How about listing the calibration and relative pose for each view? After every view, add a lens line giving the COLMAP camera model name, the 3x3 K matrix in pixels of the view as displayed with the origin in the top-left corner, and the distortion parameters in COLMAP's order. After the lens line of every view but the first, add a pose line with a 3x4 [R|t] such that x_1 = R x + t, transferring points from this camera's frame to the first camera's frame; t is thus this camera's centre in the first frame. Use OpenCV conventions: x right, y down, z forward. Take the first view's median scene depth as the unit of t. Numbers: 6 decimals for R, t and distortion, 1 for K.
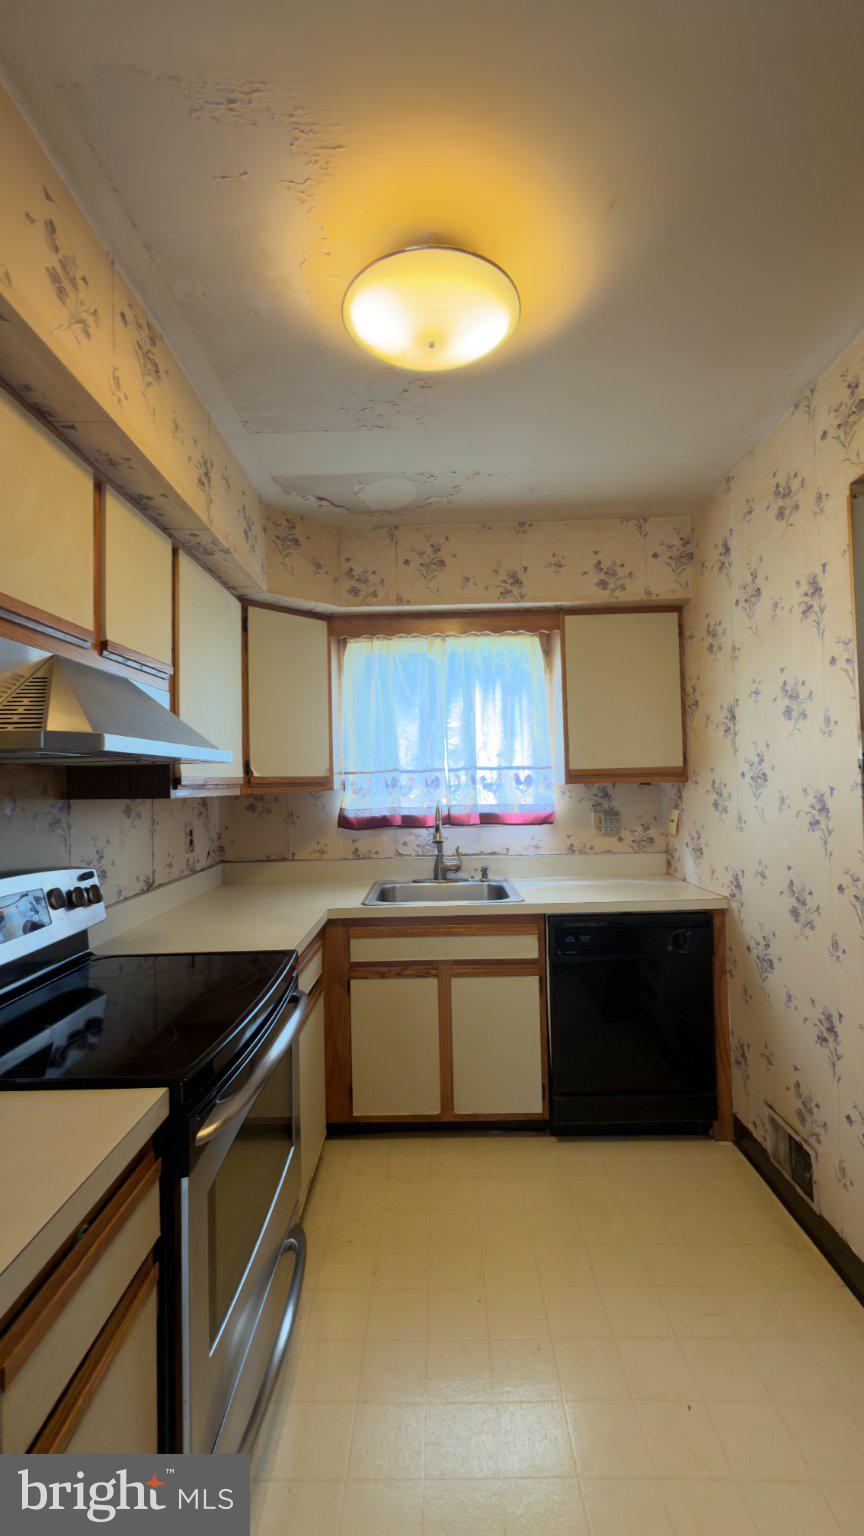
lens RADIAL K [[612.0, 0, 430.2], [0, 612.0, 766.1], [0, 0, 1]] dist [-0.000659, -0.000091]
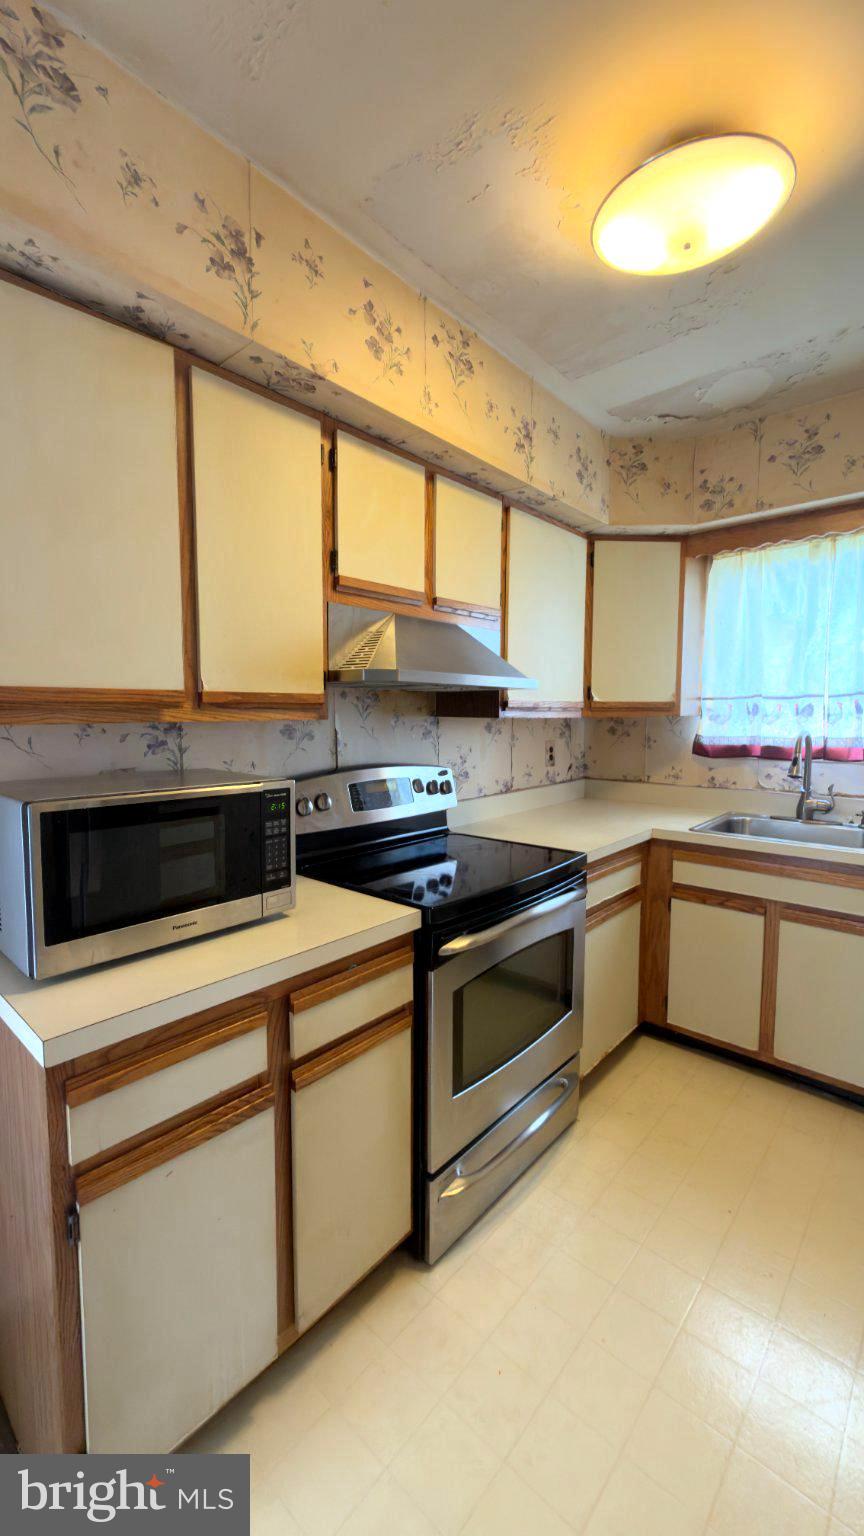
lens RADIAL K [[612.0, 0, 429.8], [0, 612.0, 767.0], [0, 0, 1]] dist [-0.000659, -0.000091]
pose [[0.754660, 0.079884, -0.651235, 0.218844], [0.000730, 0.992458, 0.122586, -0.000565], [0.656116, -0.092986, 0.748909, -0.028609]]
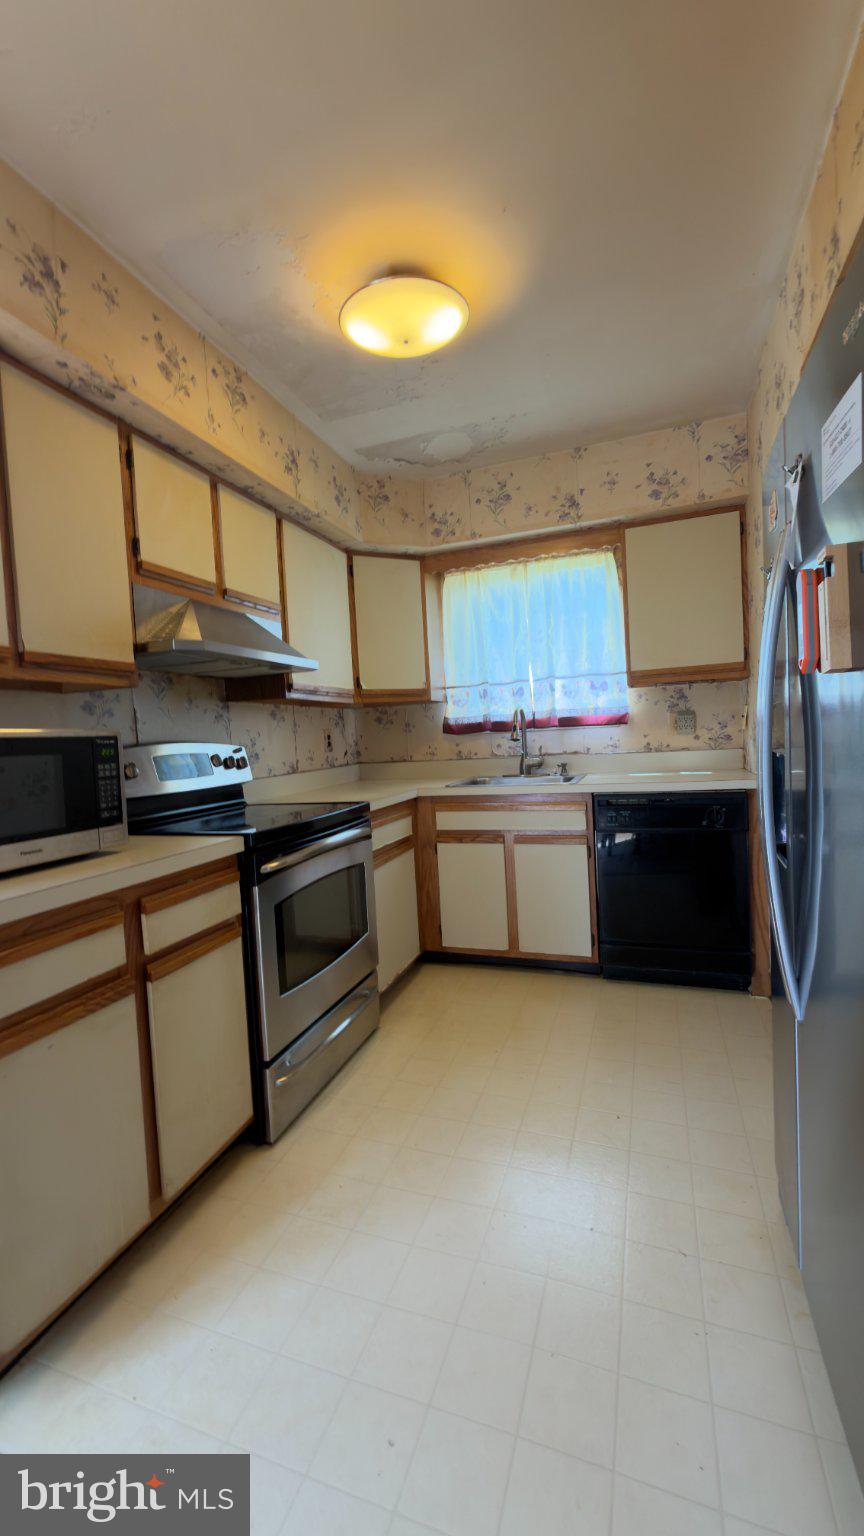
lens RADIAL K [[612.0, 0, 431.5], [0, 612.0, 767.5], [0, 0, 1]] dist [-0.000659, -0.000091]
pose [[0.945519, -0.010303, -0.325404, 0.278900], [0.039307, 0.995800, 0.082686, 0.083493], [0.323186, -0.090972, 0.941953, -0.200766]]
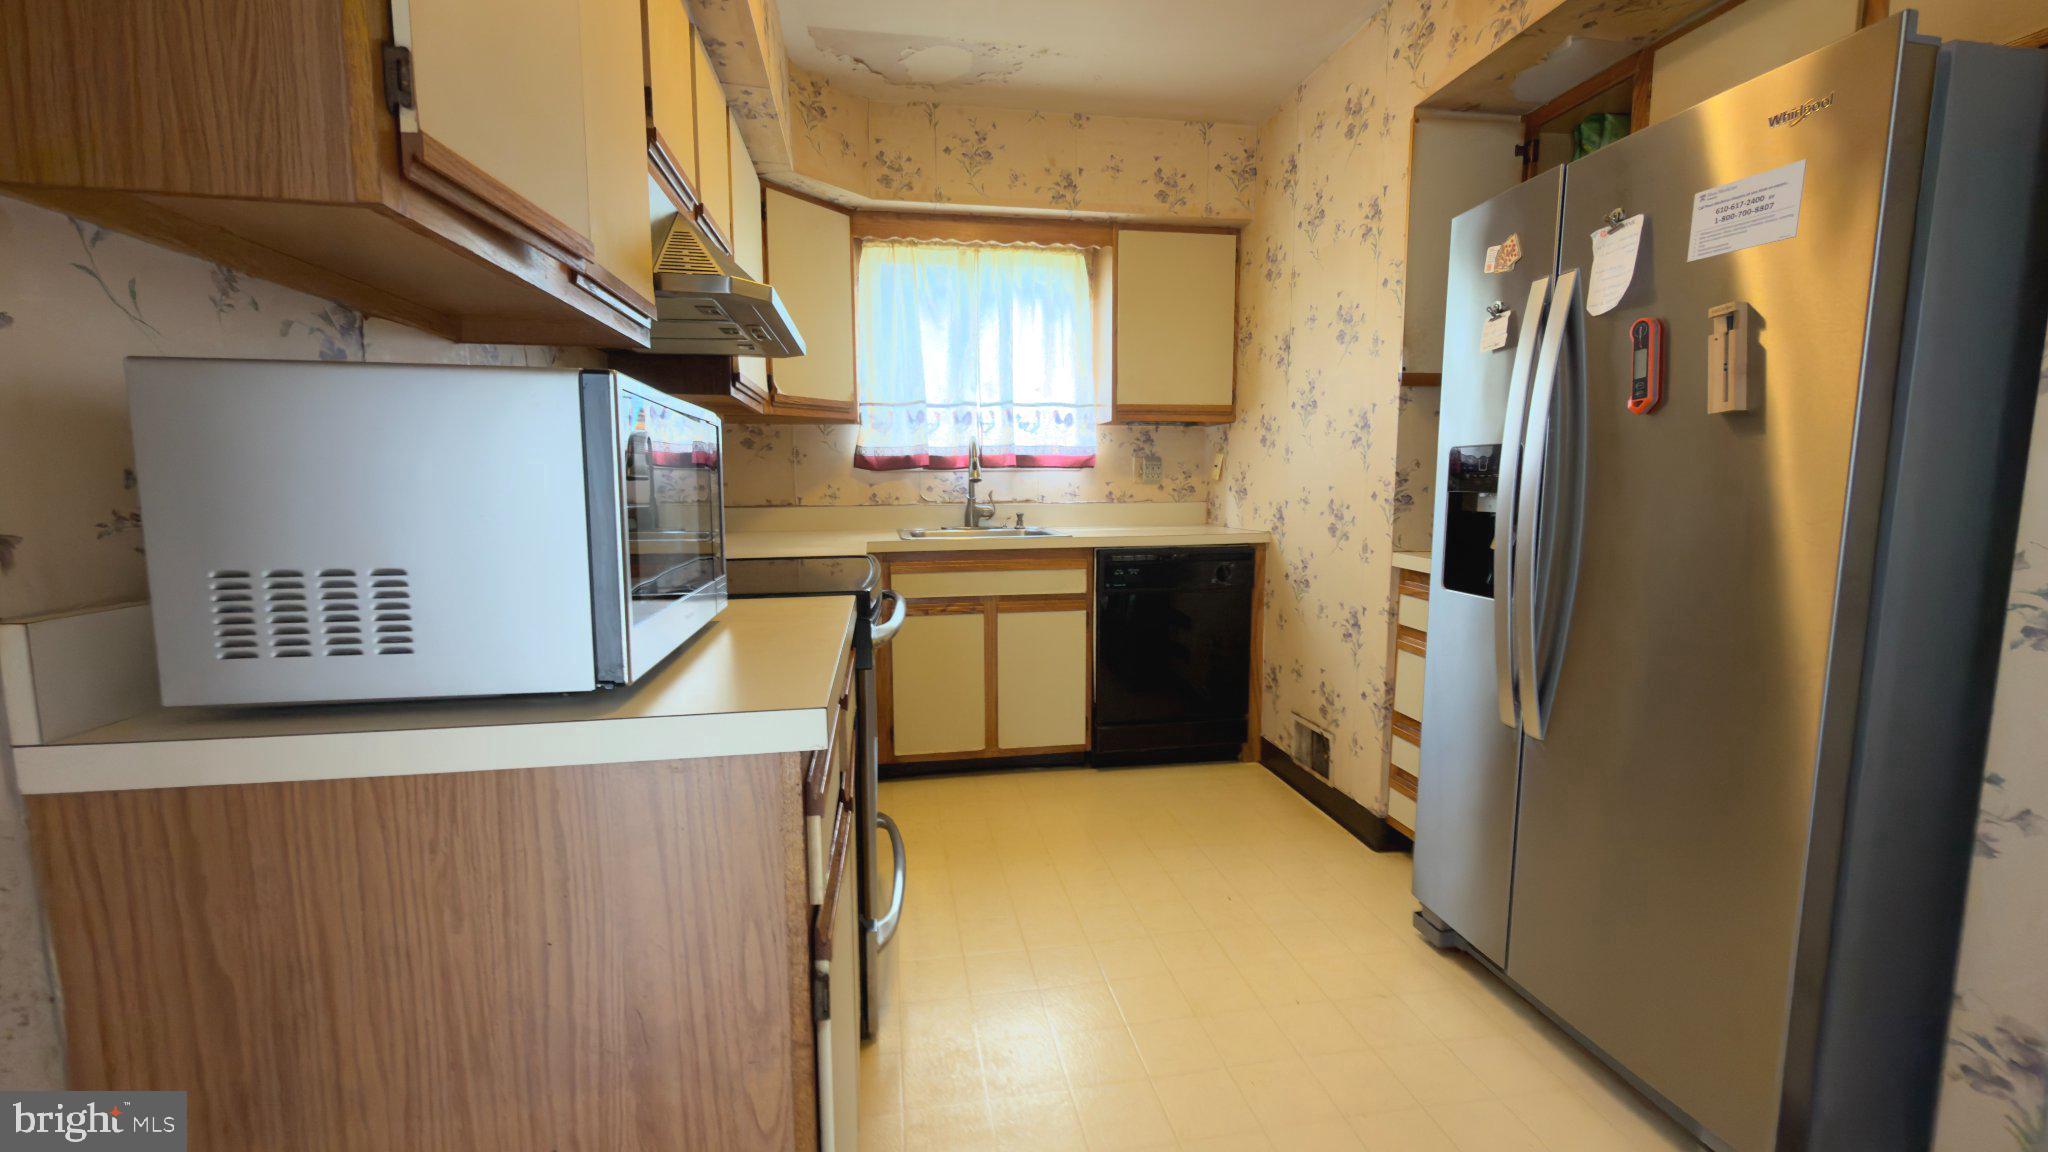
lens RADIAL K [[815.9, 0, 1020.1], [0, 815.9, 579.6], [0, 0, 1]] dist [-0.000659, -0.000091]
pose [[0.982664, -0.004260, 0.185347, -0.168038], [-0.022550, 0.989567, 0.142300, 0.109156], [-0.184020, -0.144012, 0.972315, -0.245535]]
